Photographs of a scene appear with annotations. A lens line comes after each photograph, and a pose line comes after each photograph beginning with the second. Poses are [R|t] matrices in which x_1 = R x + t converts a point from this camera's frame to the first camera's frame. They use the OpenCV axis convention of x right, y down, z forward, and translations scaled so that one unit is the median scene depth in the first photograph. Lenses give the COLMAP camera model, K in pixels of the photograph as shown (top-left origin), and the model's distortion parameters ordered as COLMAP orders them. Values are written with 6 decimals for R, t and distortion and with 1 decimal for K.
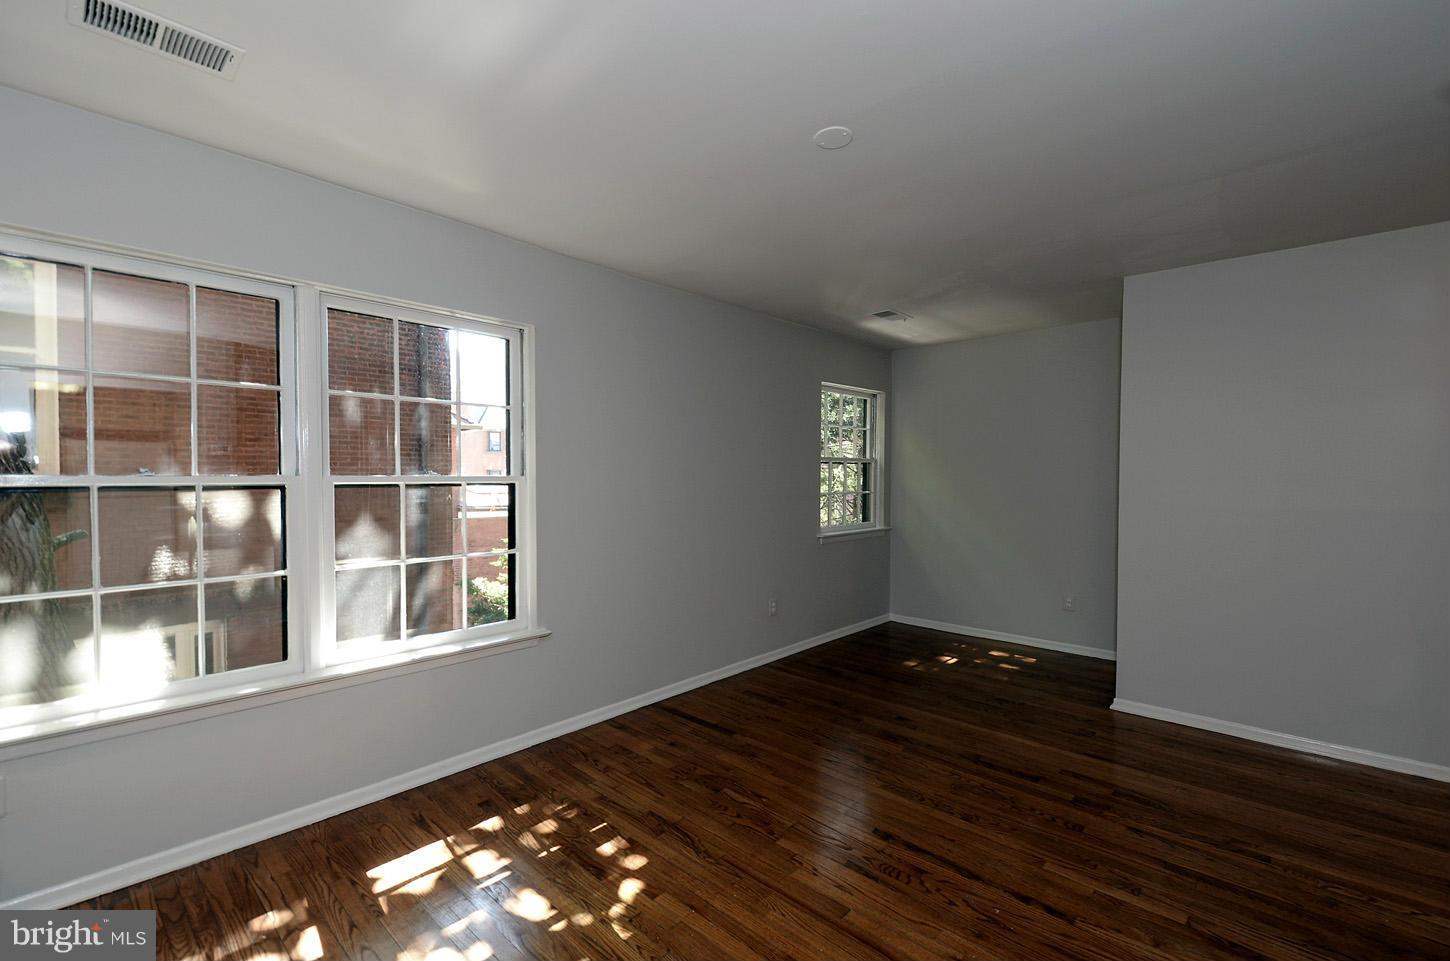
lens RADIAL K [[628.8, 0, 719.5], [0, 628.8, 481.2], [0, 0, 1]] dist [0.001273, -0.008390]
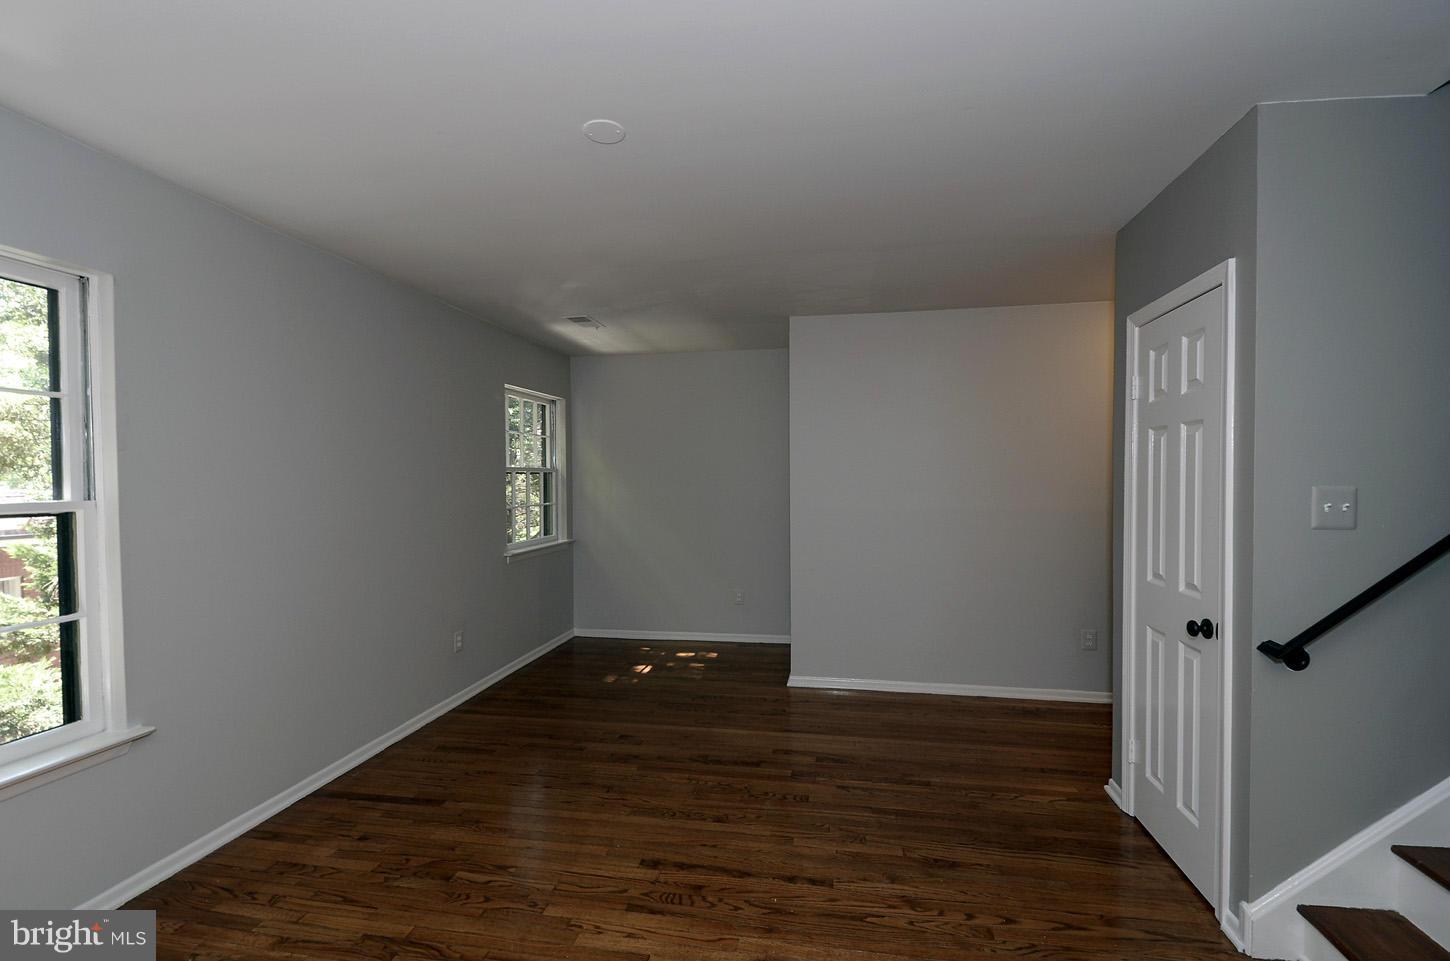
lens RADIAL K [[646.7, 0, 730.2], [0, 646.7, 481.8], [0, 0, 1]] dist [0.010535, -0.011640]
pose [[0.833412, -0.013722, 0.552482, -0.145888], [0.018082, 0.999834, -0.002443, -0.016249], [-0.552356, 0.012027, 0.833521, 0.075720]]
